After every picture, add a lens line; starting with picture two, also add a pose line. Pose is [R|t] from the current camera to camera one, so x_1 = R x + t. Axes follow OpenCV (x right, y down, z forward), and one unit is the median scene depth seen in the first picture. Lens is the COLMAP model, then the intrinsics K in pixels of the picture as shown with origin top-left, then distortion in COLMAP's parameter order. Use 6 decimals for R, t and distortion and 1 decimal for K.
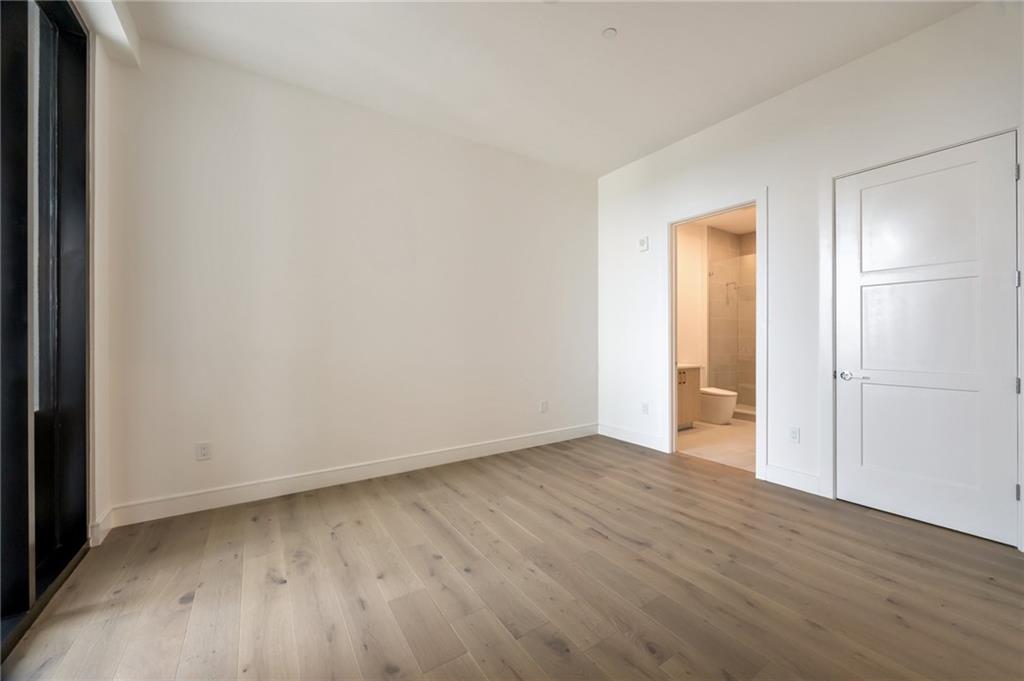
lens RADIAL K [[389.5, 0, 511.6], [0, 389.5, 339.8], [0, 0, 1]] dist [0.003349, 0.000347]
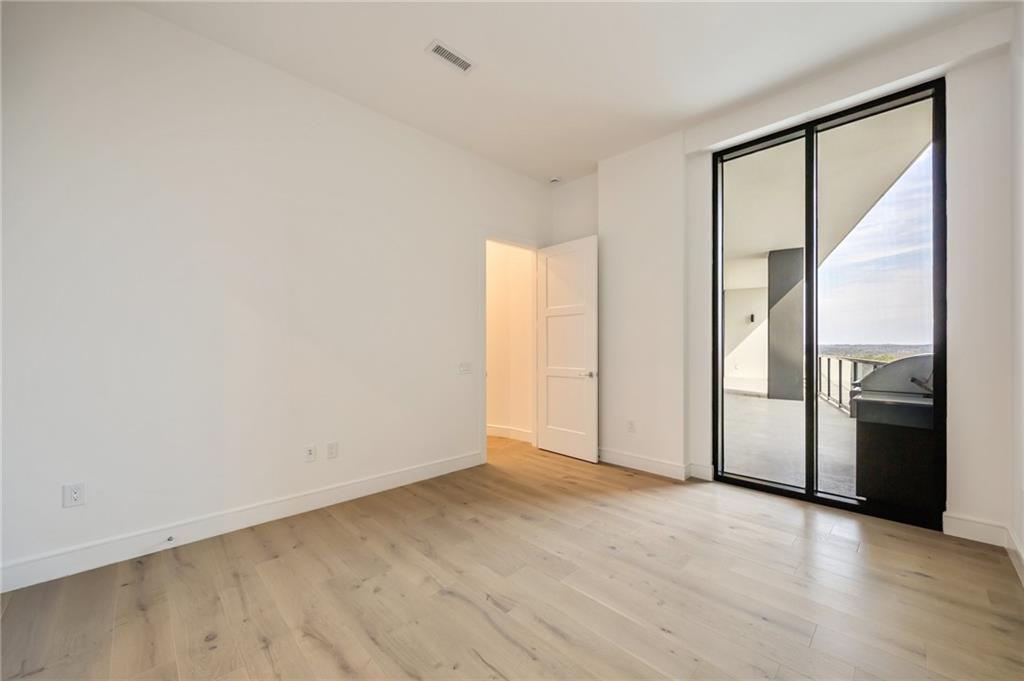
lens RADIAL K [[389.5, 0, 512.5], [0, 389.5, 343.8], [0, 0, 1]] dist [0.003349, 0.000347]
pose [[-0.980168, 0.001871, -0.198158, 0.403945], [0.002558, 0.999992, -0.003211, -0.012122], [0.198150, -0.003654, -0.980165, 2.055889]]
